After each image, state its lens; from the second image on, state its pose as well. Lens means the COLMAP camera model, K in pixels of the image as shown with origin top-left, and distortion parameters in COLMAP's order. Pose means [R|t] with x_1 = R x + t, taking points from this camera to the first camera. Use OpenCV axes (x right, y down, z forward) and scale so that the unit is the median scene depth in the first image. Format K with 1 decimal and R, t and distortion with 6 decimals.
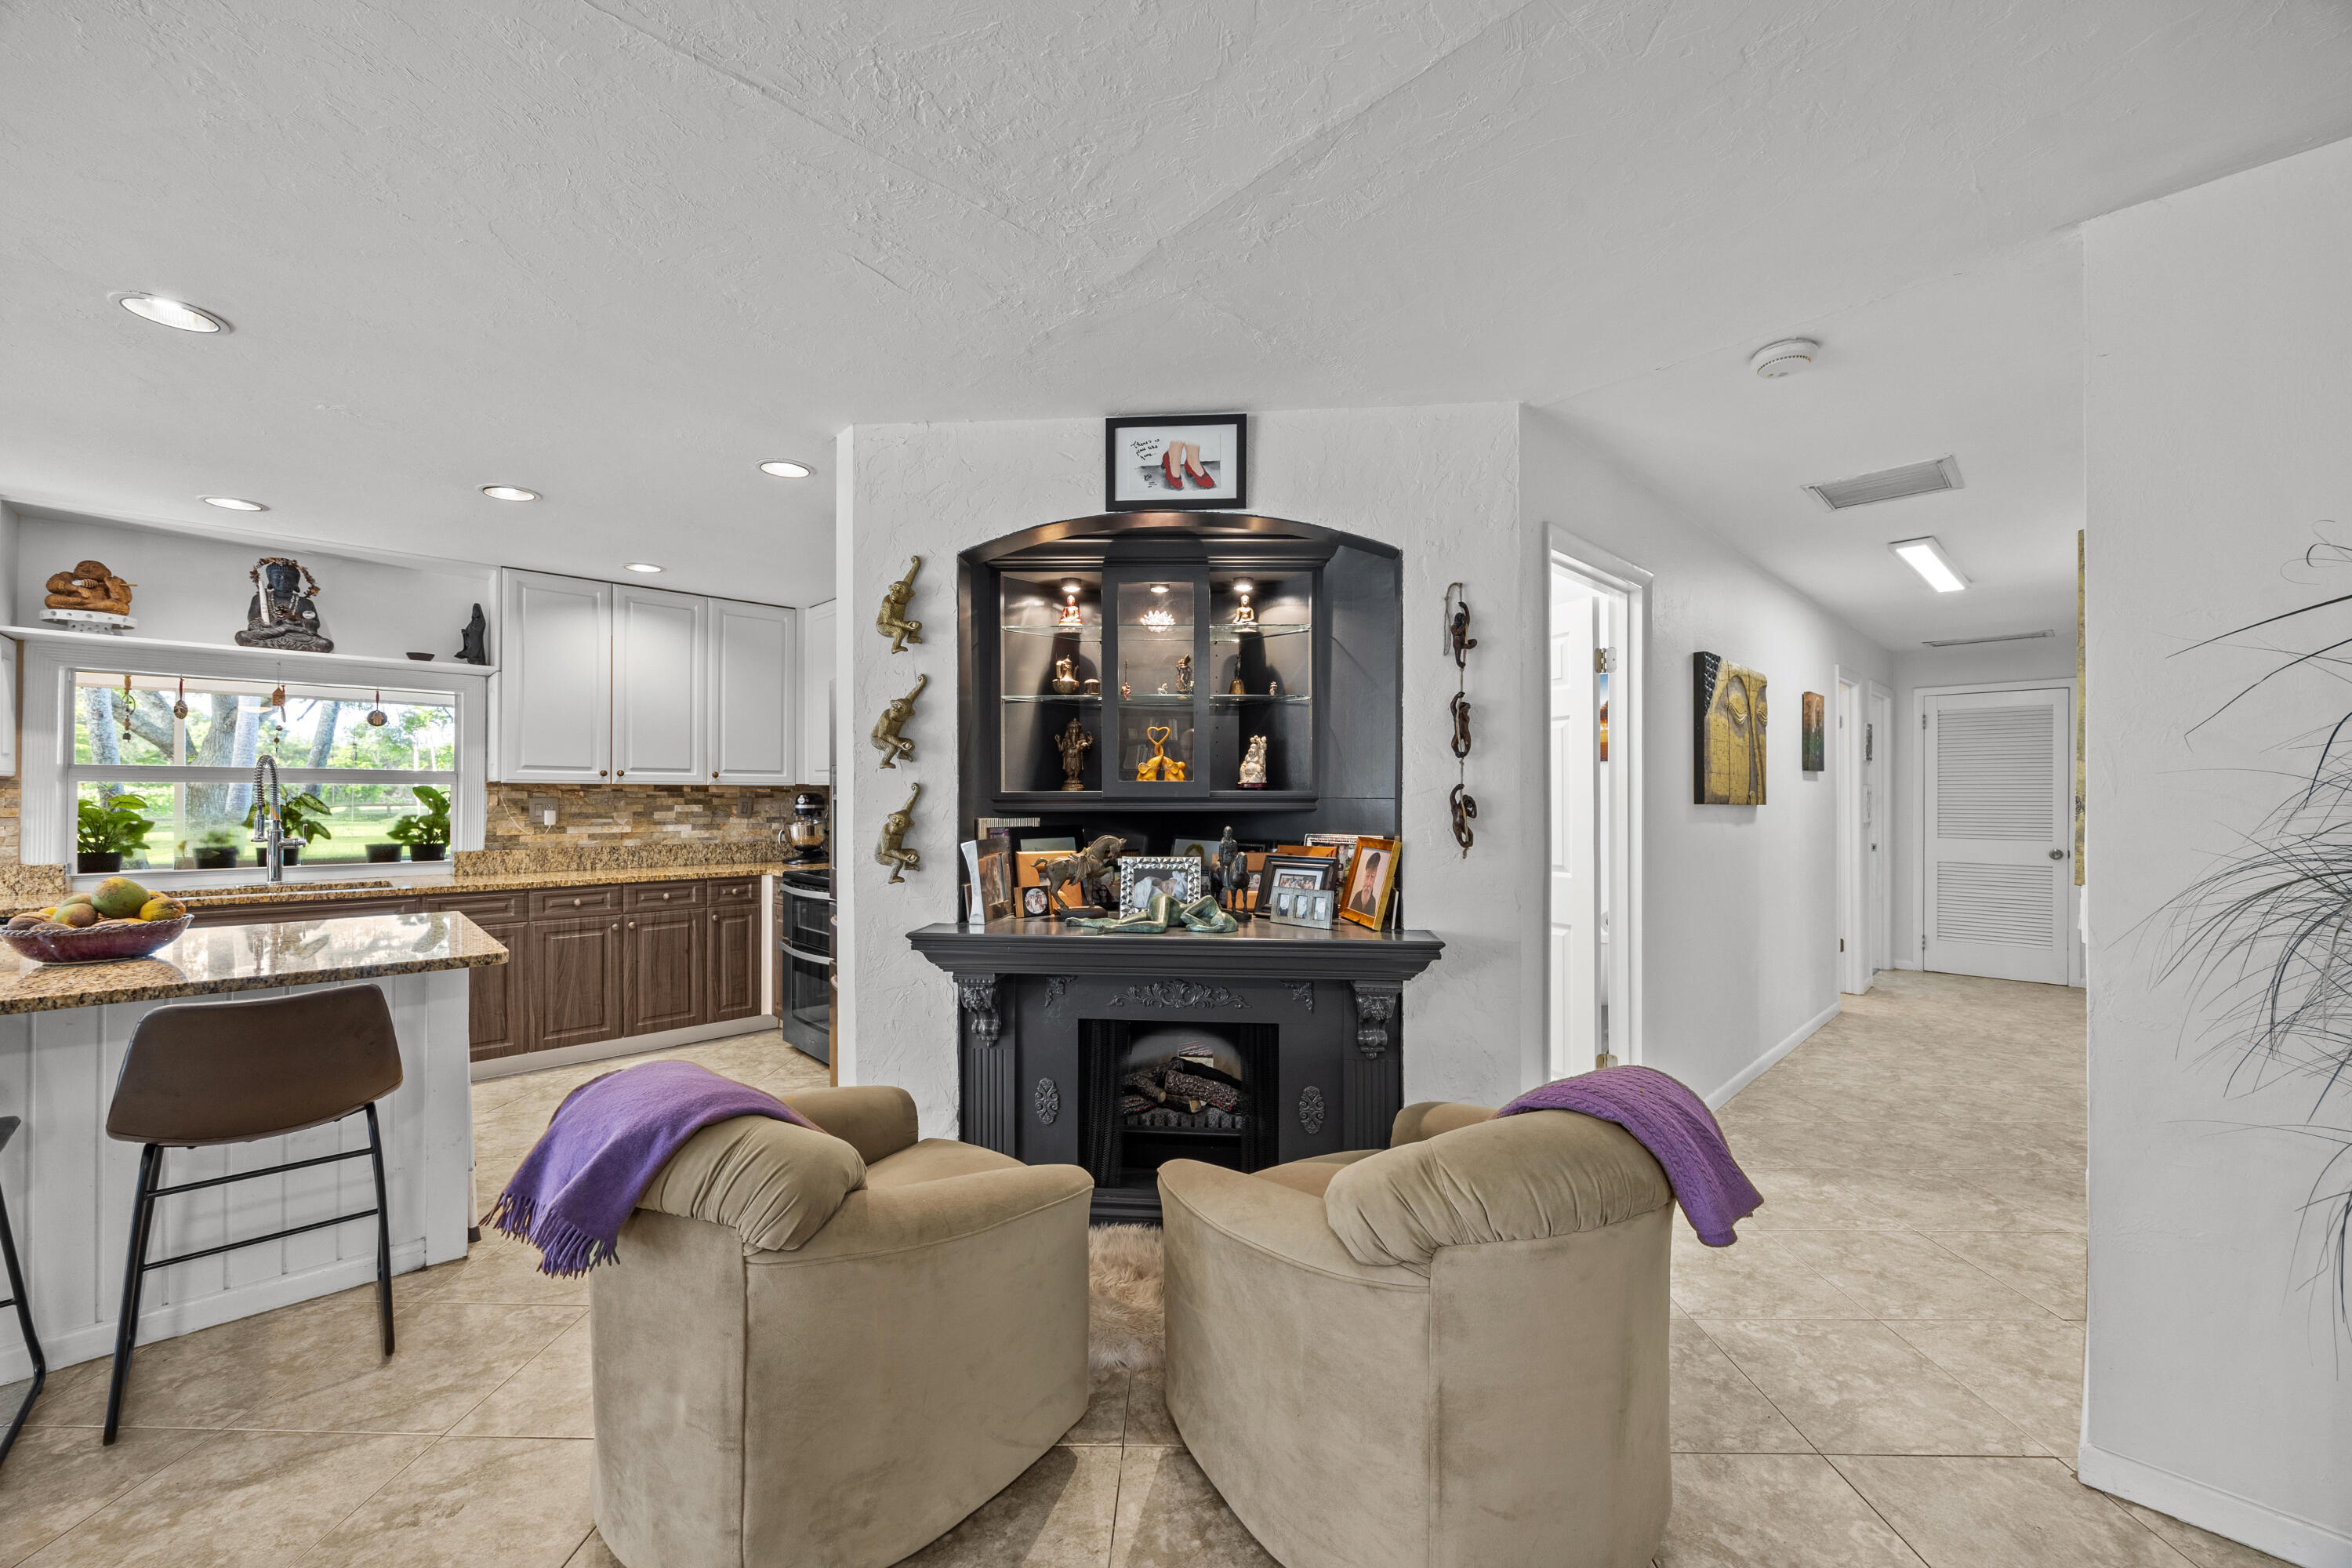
lens RADIAL K [[901.7, 0, 1181.3], [0, 901.7, 791.0], [0, 0, 1]] dist [-0.002027, -0.000349]
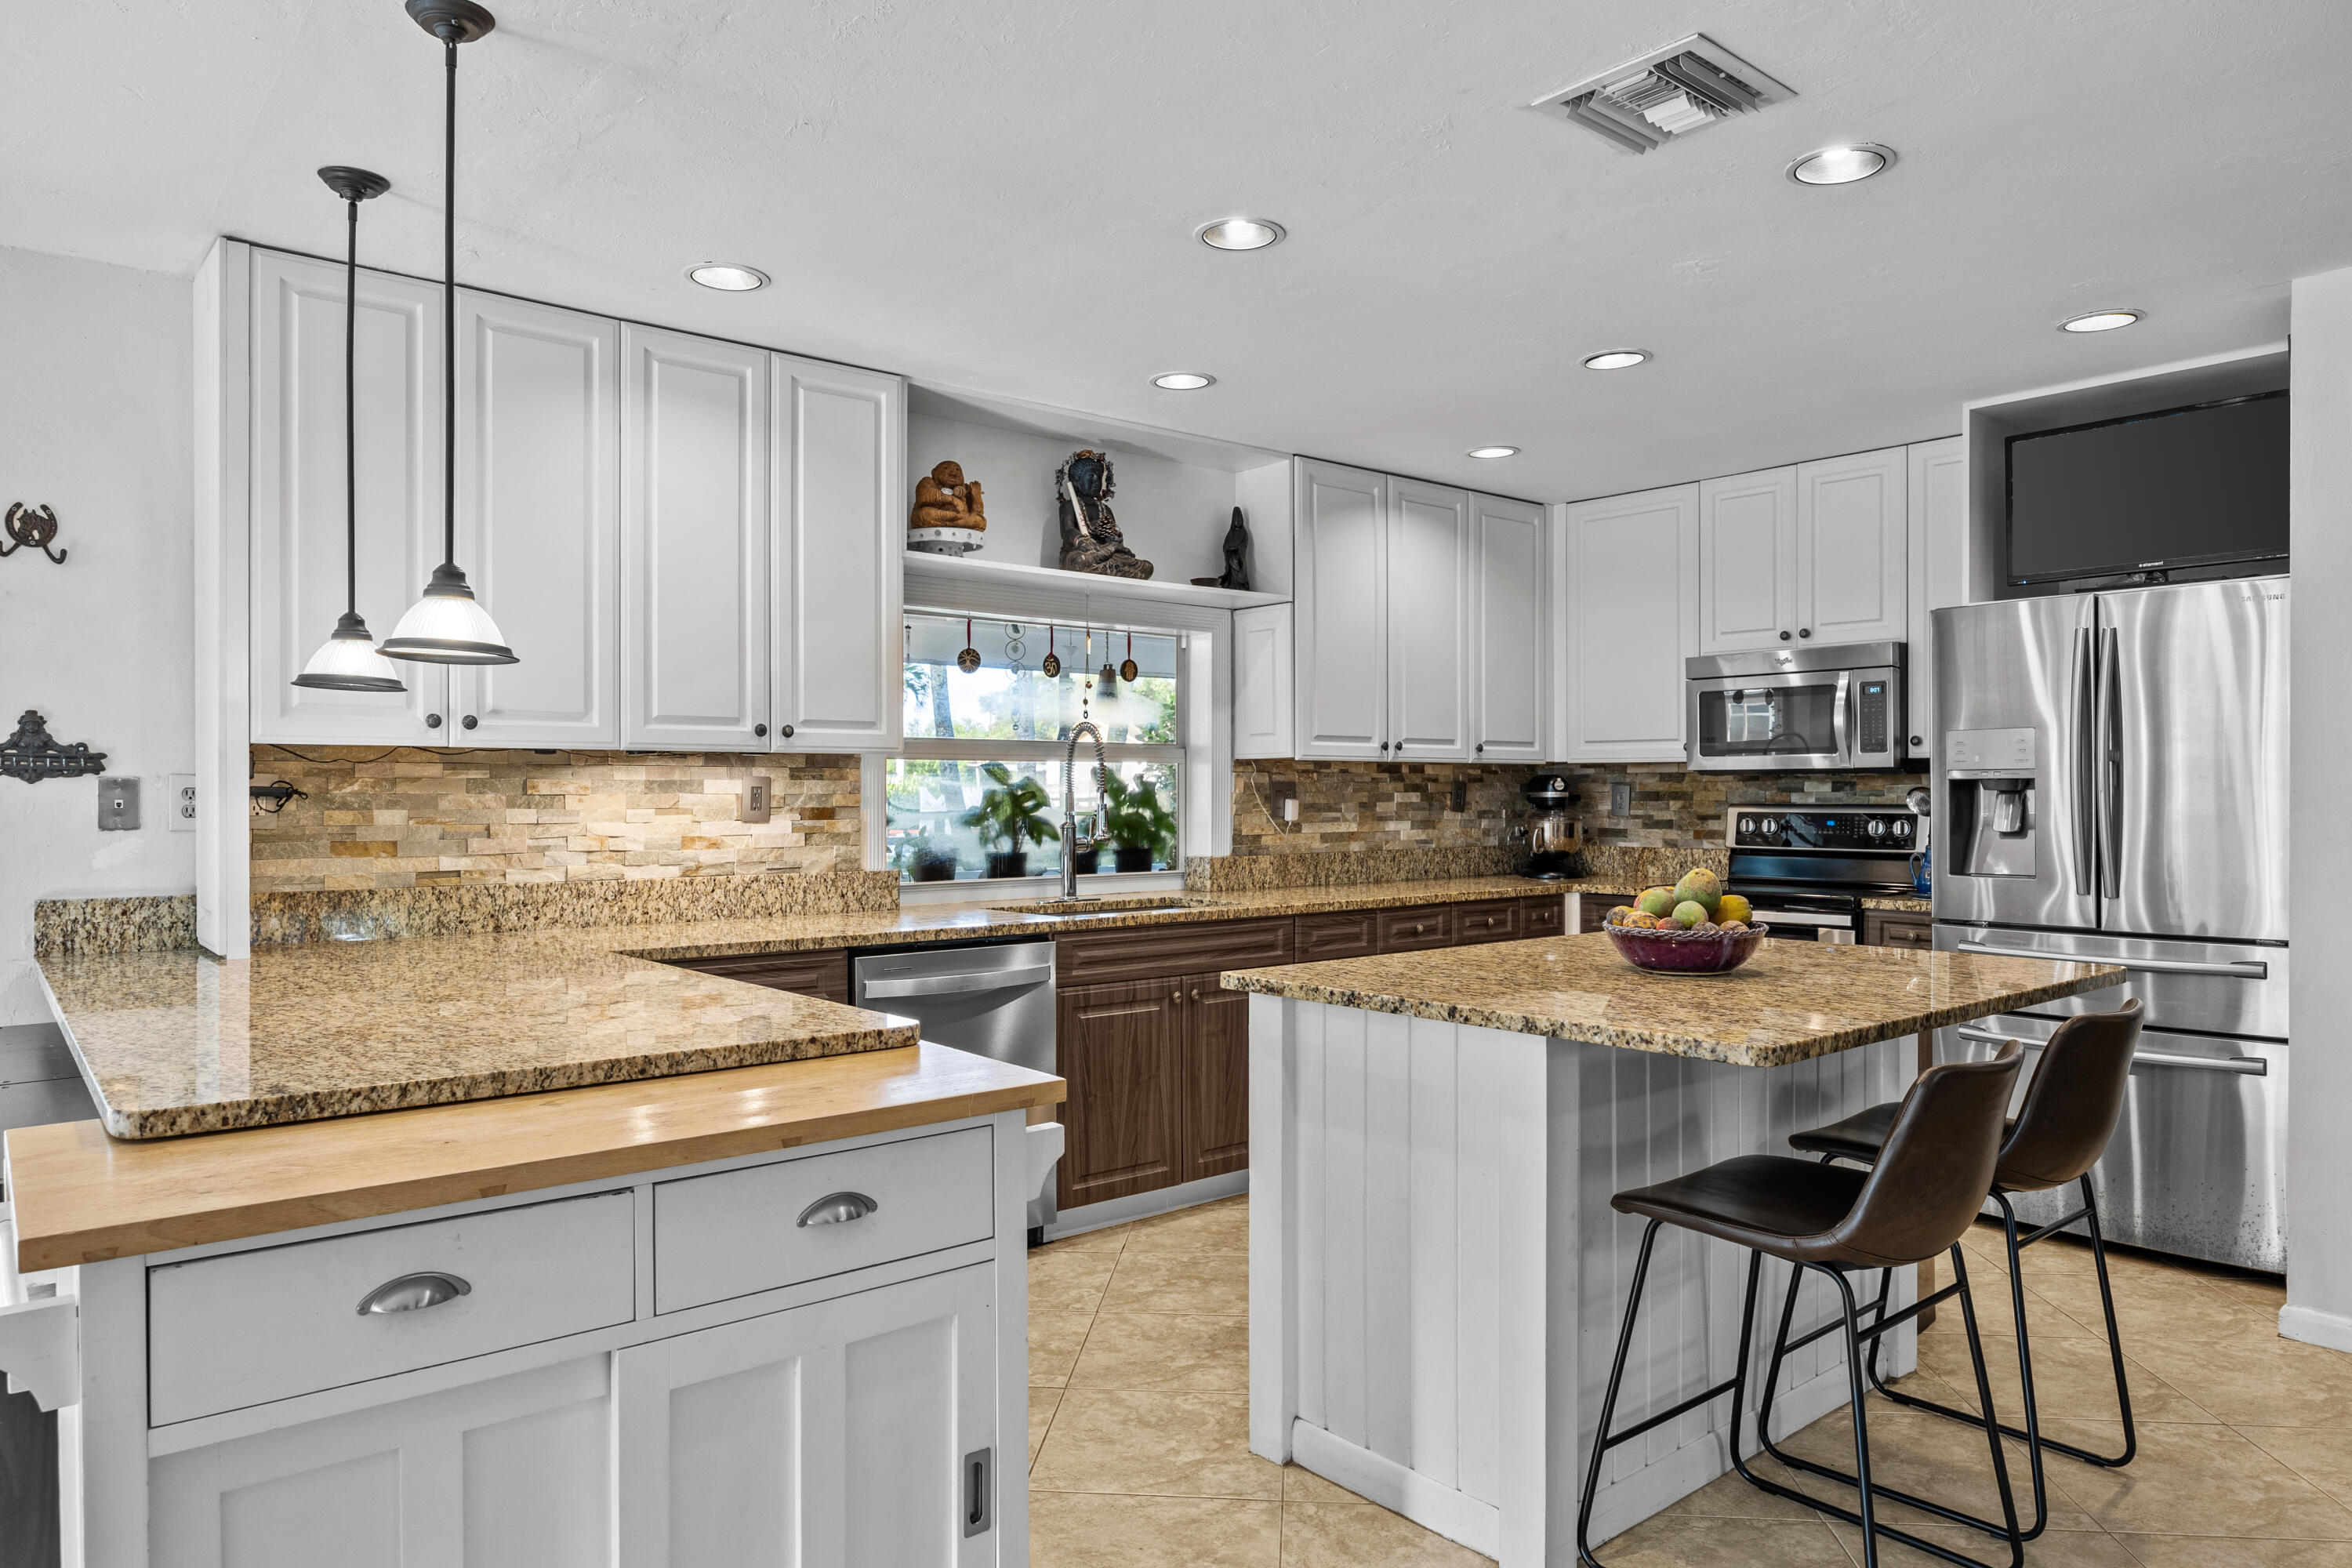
lens RADIAL K [[1486.0, 0, 1176.0], [0, 1486.0, 784.0], [0, 0, 1]] dist [-0.002570, -0.001464]
pose [[0.997610, -0.003992, -0.068982, -0.739645], [0.004102, 0.999991, 0.001453, 0.007554], [0.068976, -0.001732, 0.997617, -0.167010]]
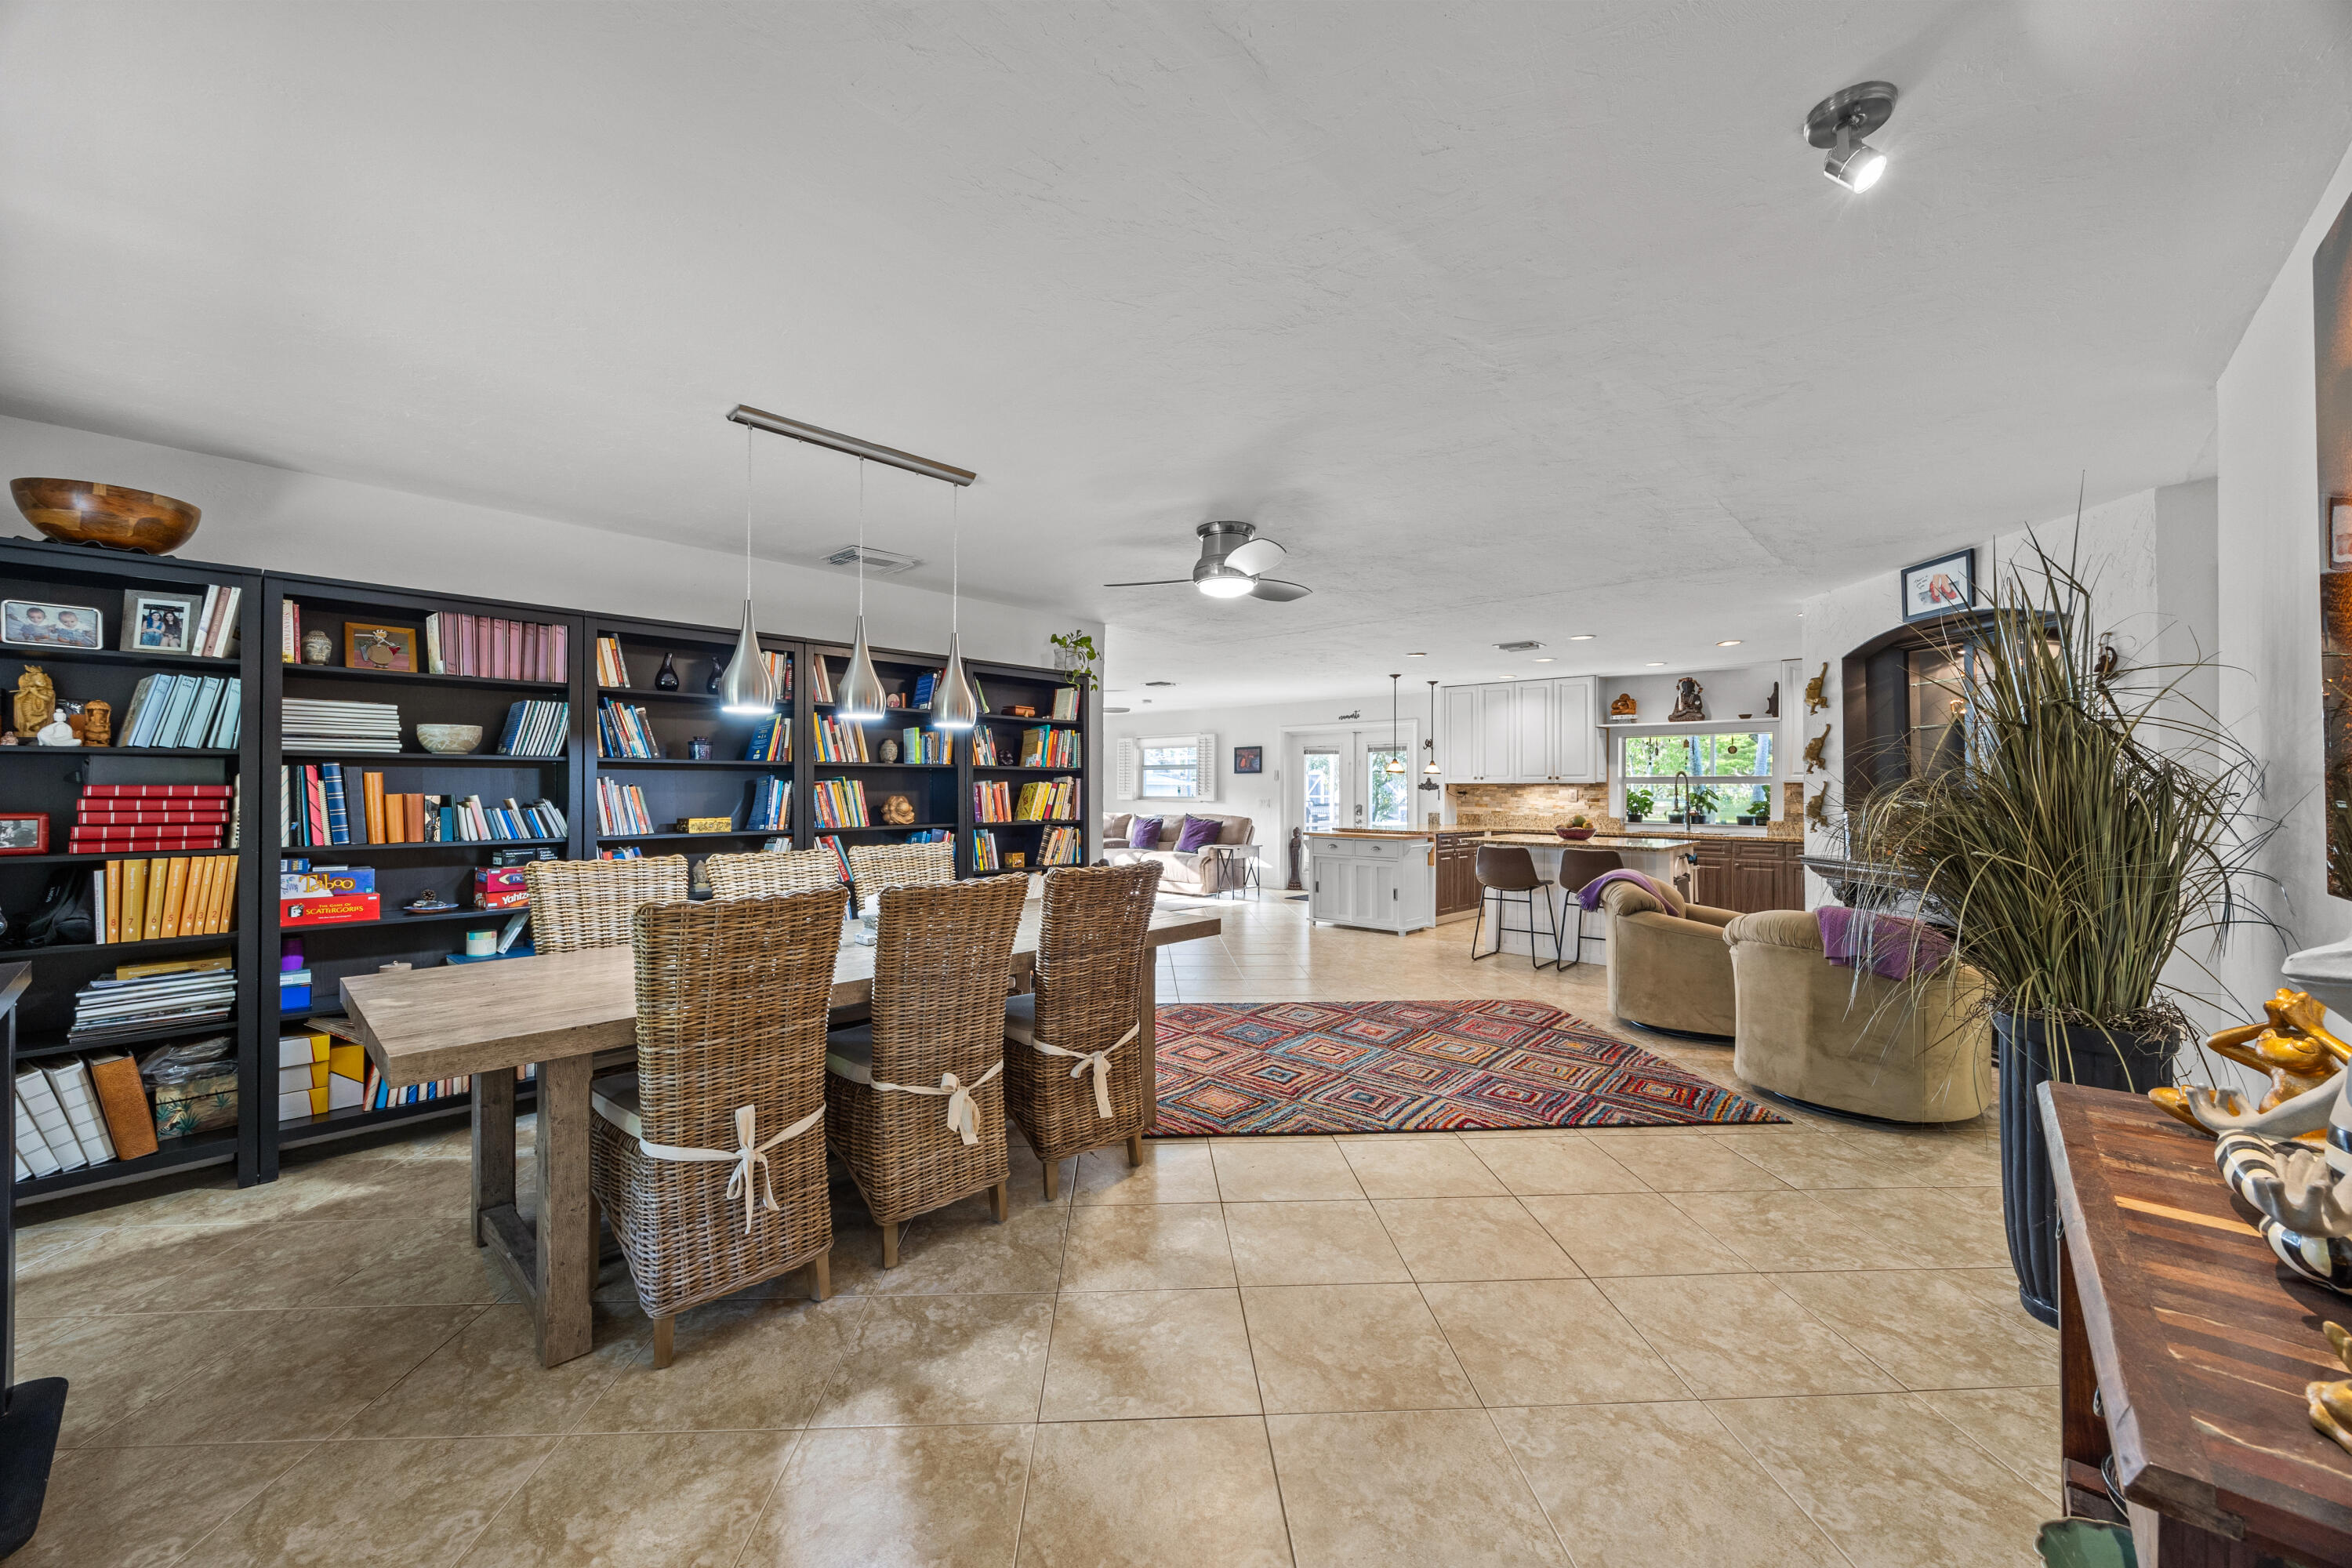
lens RADIAL K [[893.8, 0, 1178.7], [0, 893.8, 781.2], [0, 0, 1]] dist [-0.002260, -0.000306]
pose [[0.068121, -0.012191, -0.997603, 0.882225], [0.000343, 0.999926, -0.012196, 0.008603], [0.997677, 0.000488, 0.068120, -0.293591]]
